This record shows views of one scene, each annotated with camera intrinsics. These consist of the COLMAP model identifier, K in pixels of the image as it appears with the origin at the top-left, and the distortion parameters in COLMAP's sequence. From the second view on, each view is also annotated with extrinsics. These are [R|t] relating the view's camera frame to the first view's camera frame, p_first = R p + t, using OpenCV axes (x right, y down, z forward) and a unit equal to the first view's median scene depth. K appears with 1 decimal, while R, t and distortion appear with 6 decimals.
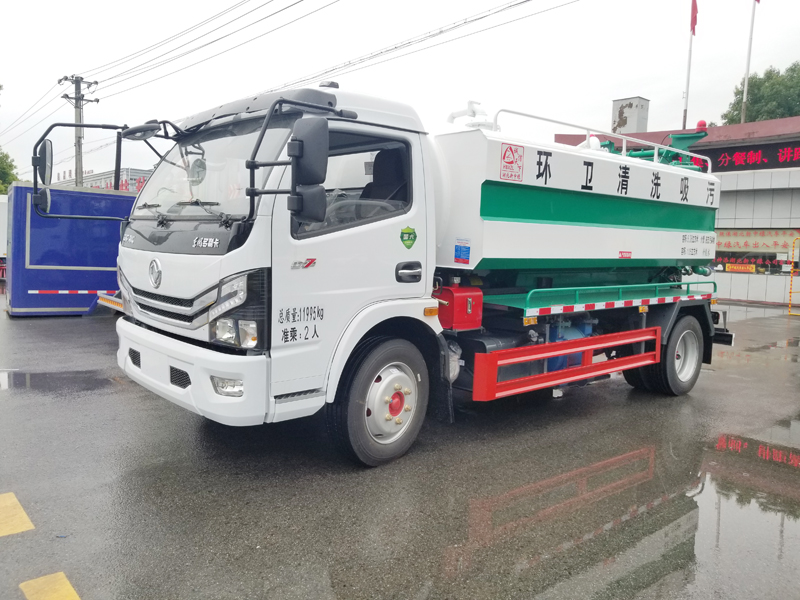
lens RADIAL K [[630.5, 0, 395.8], [0, 630.5, 304.3], [0, 0, 1]] dist [0.061878, -0.056105]
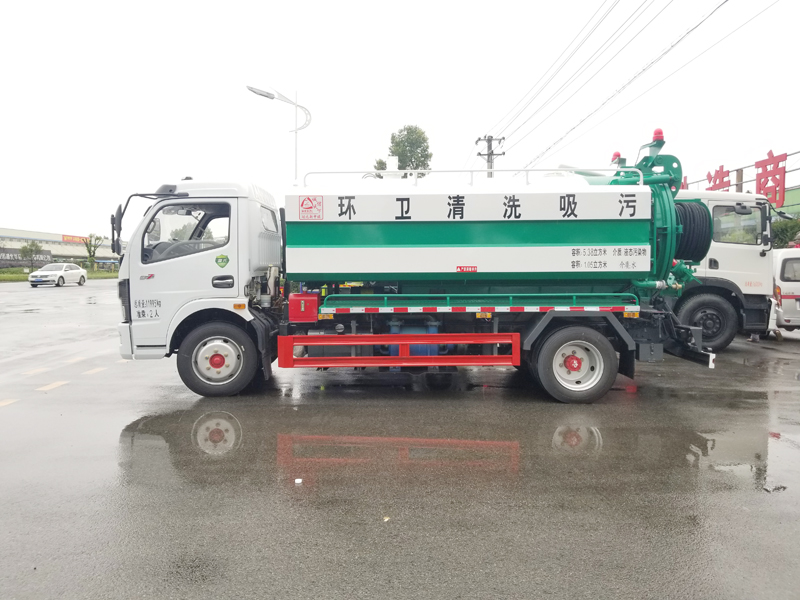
lens RADIAL K [[630.5, 0, 395.0], [0, 630.5, 296.9], [0, 0, 1]] dist [0.061878, -0.056105]
pose [[0.754363, 0.001555, -0.656455, 1.217692], [-0.039765, 0.998269, -0.043331, 0.036036], [0.655252, 0.058791, 0.753119, 0.034665]]
